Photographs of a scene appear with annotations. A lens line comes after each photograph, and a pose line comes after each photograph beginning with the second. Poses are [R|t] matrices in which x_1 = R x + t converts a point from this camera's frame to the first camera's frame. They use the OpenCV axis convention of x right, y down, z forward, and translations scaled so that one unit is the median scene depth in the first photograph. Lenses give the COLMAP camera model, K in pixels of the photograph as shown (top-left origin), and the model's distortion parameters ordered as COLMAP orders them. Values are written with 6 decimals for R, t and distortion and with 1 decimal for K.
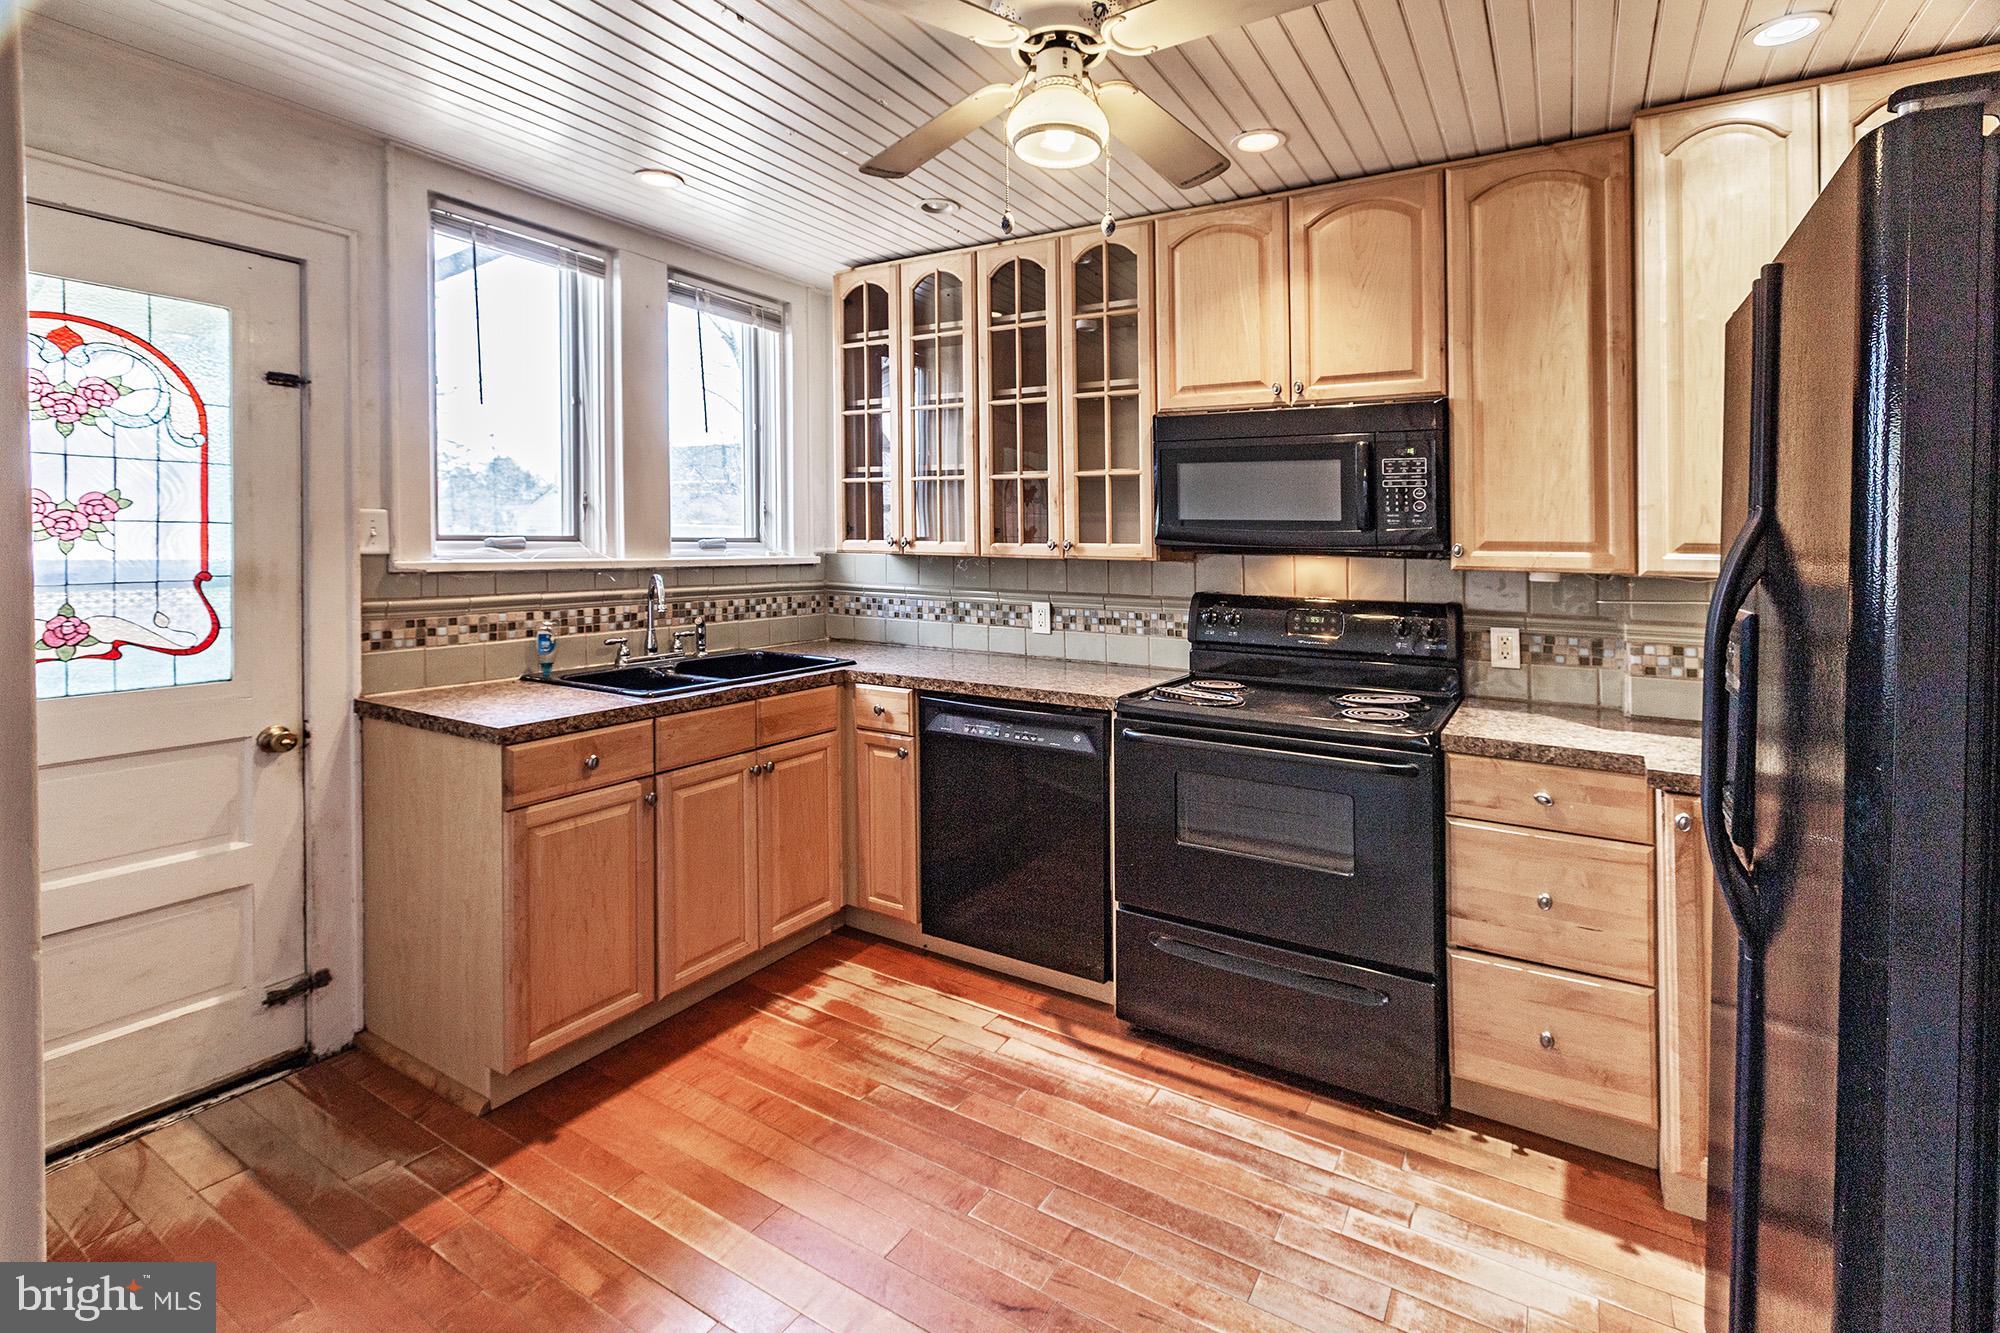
lens RADIAL K [[936.1, 0, 1001.8], [0, 936.1, 542.0], [0, 0, 1]] dist [0.001274, 0.000380]
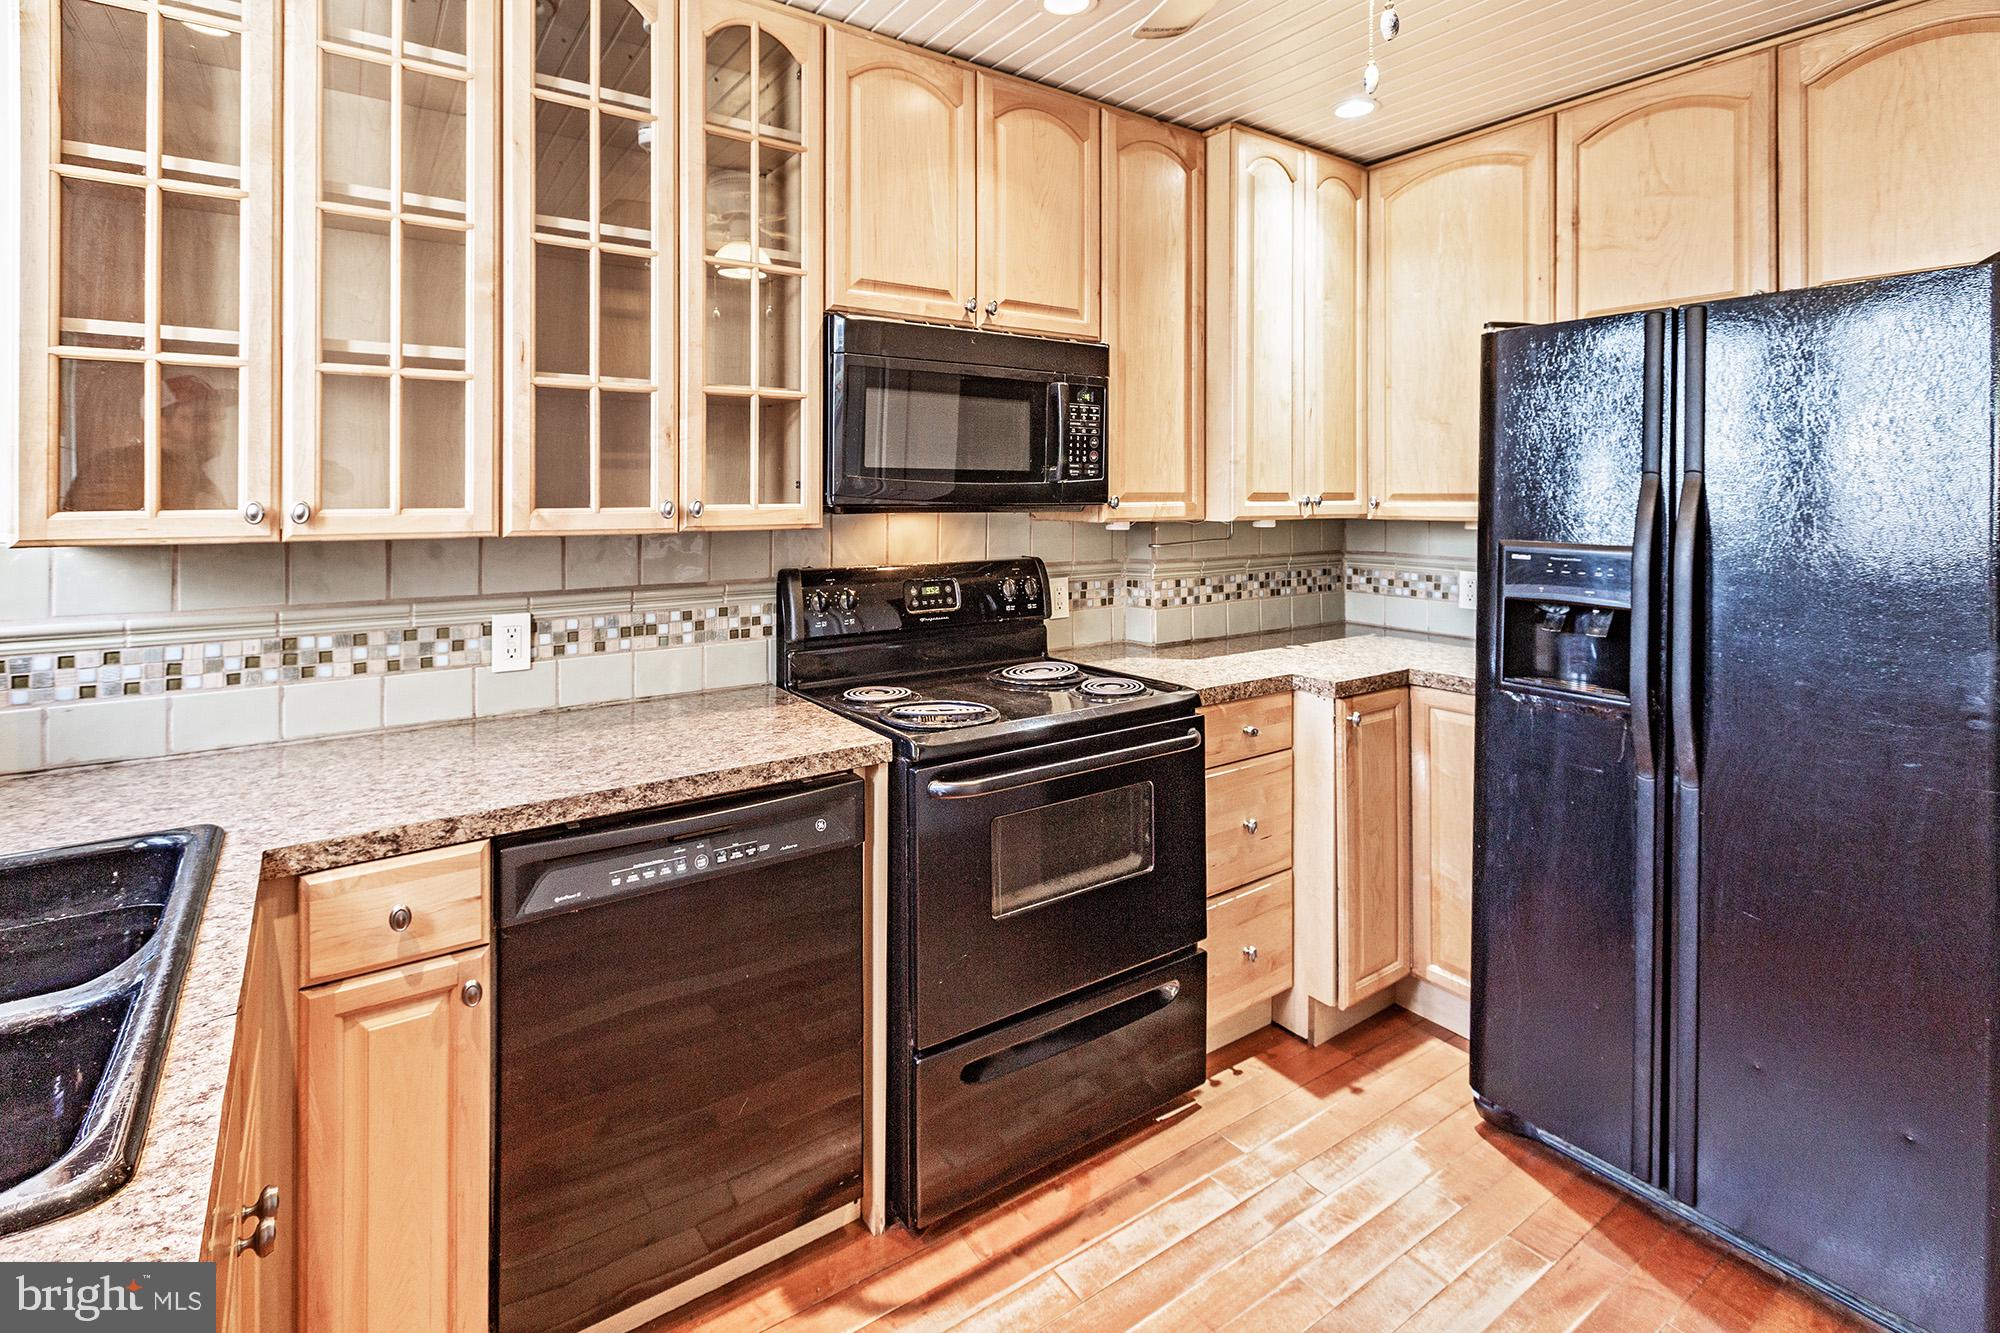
lens RADIAL K [[1005.2, 0, 1005.5], [0, 1005.2, 473.5], [0, 0, 1]] dist [-0.000133, -0.000109]
pose [[0.405526, 0.000192, 0.914084, -0.434561], [0.007284, 0.999968, -0.003442, -0.015657], [-0.914055, 0.008054, 0.405511, 0.572103]]
